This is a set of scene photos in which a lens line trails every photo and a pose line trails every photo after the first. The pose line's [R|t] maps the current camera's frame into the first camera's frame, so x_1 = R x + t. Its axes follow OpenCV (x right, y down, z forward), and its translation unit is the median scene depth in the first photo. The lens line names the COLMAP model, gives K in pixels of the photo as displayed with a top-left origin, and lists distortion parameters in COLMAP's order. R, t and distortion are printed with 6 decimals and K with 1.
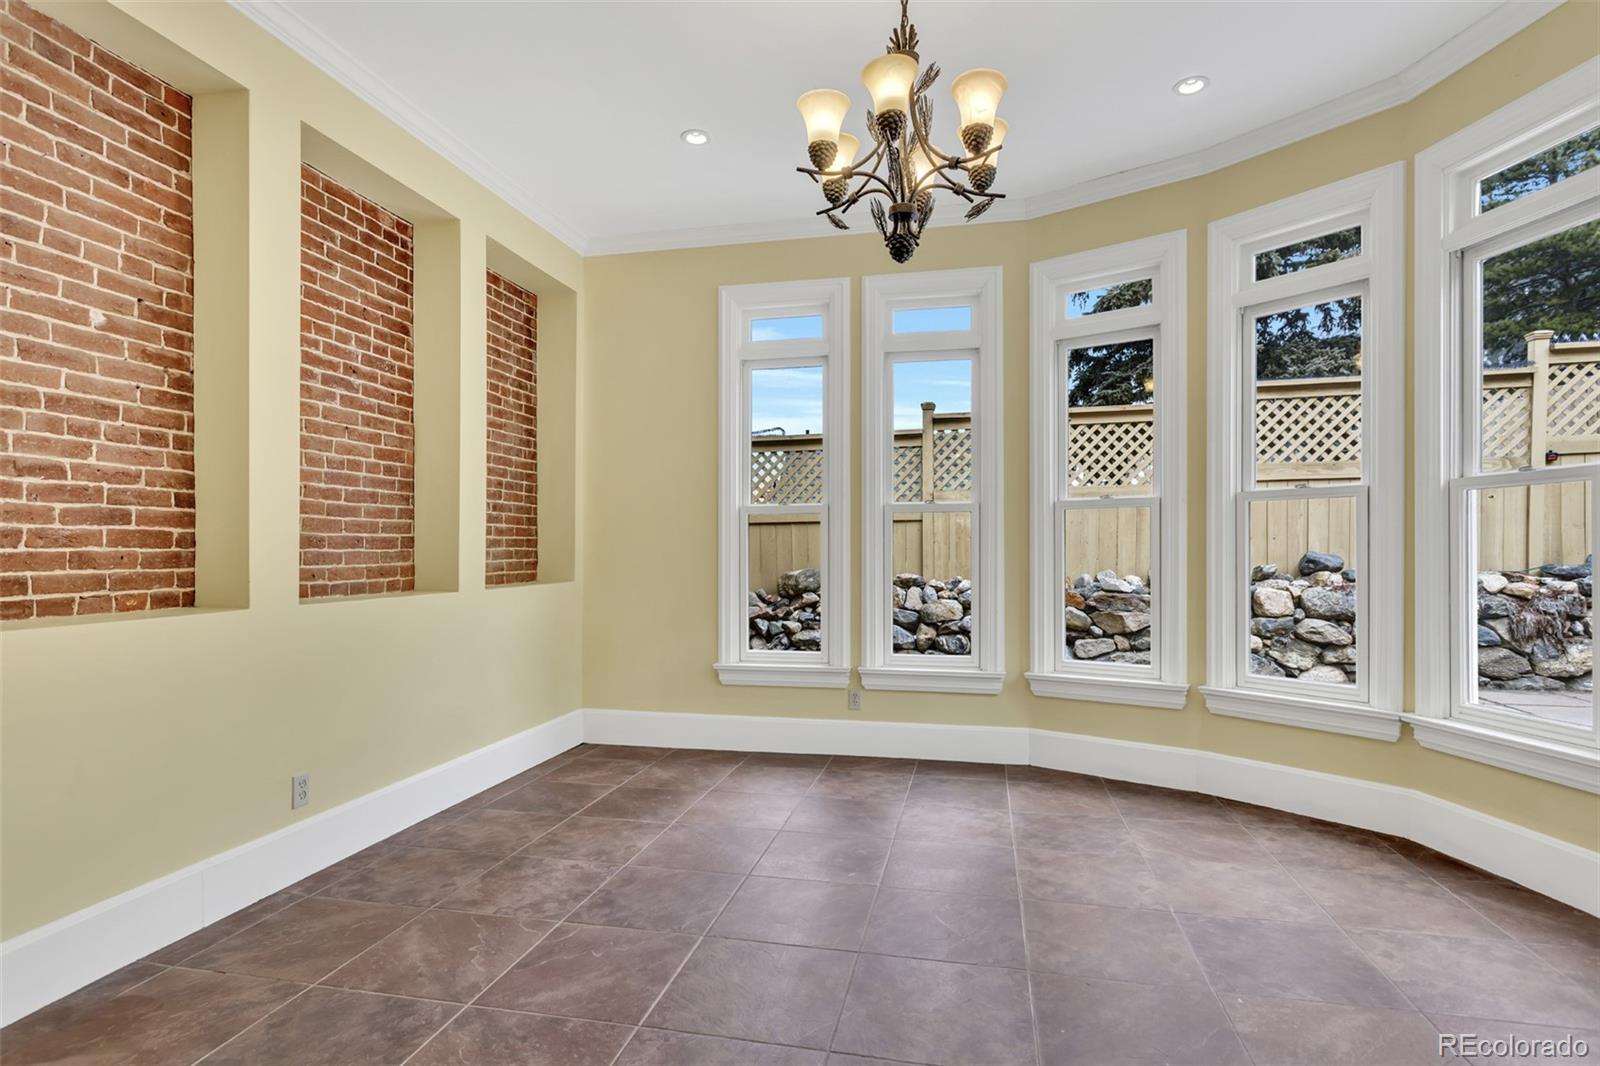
lens RADIAL K [[771.2, 0, 778.1], [0, 771.2, 551.9], [0, 0, 1]] dist [-0.000454, -0.001579]
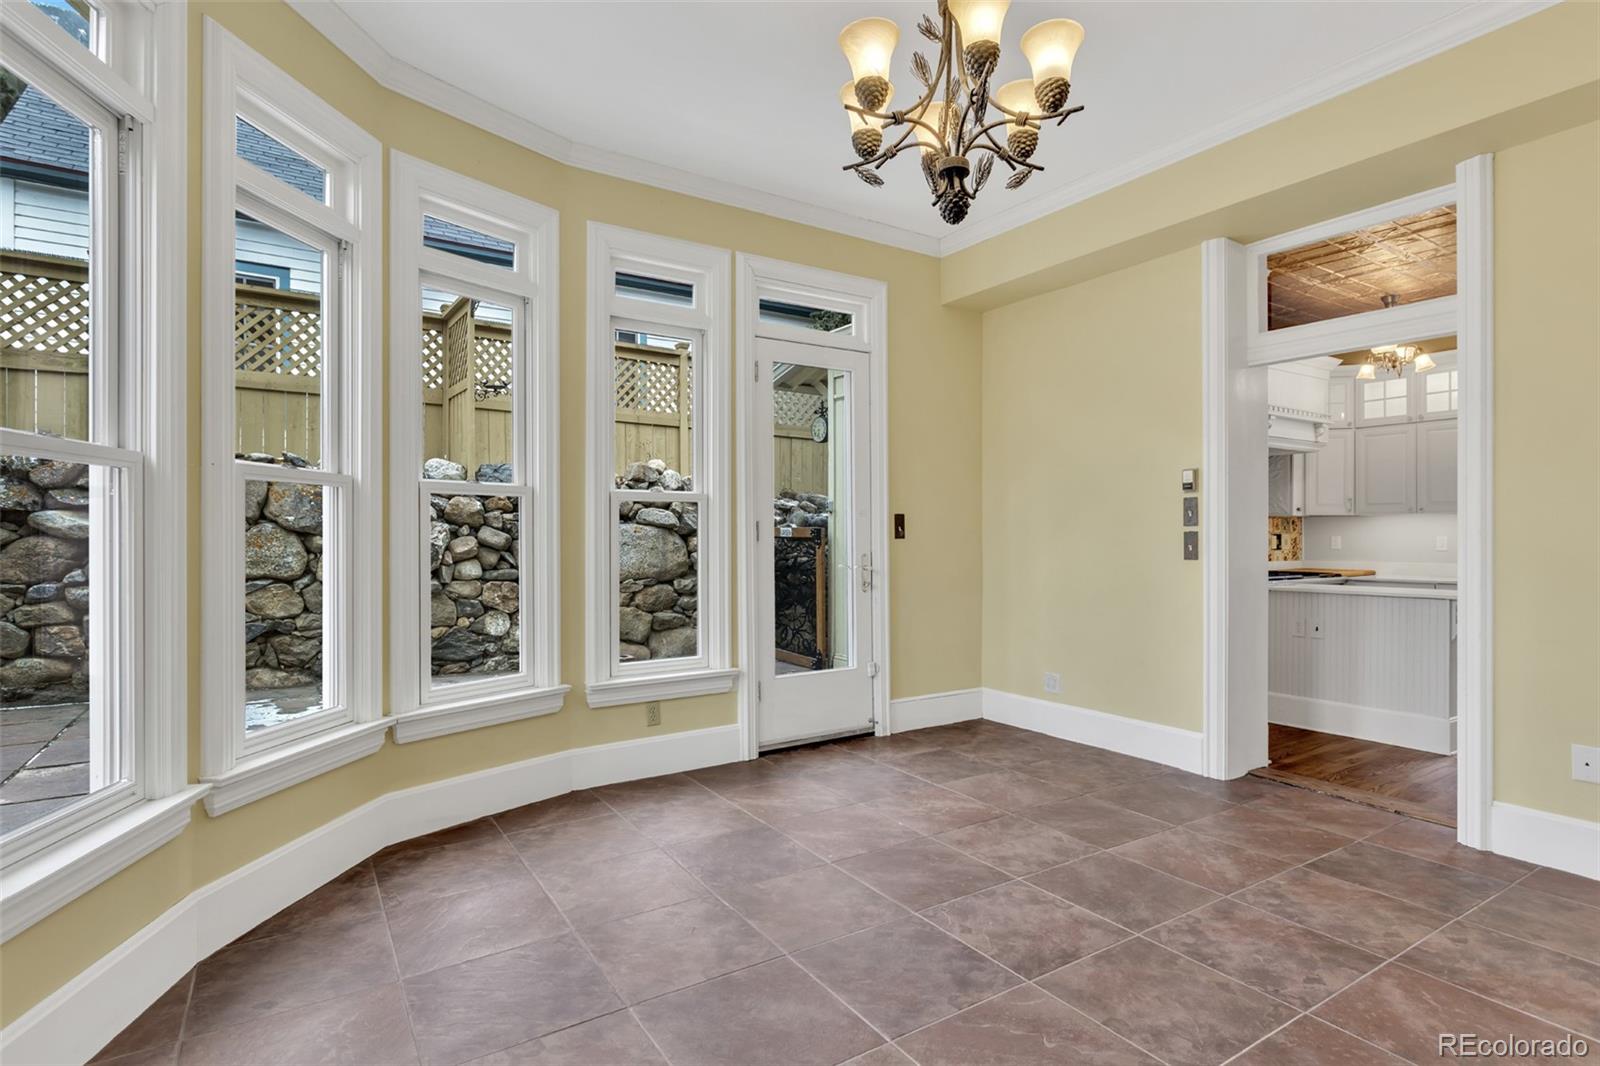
lens RADIAL K [[771.2, 0, 786.3], [0, 771.2, 533.5], [0, 0, 1]] dist [-0.000454, -0.001579]
pose [[-0.689265, 0.005373, 0.724489, -0.278881], [0.008666, 0.999962, 0.000829, -0.031380], [-0.724458, 0.006850, -0.689285, 1.354577]]
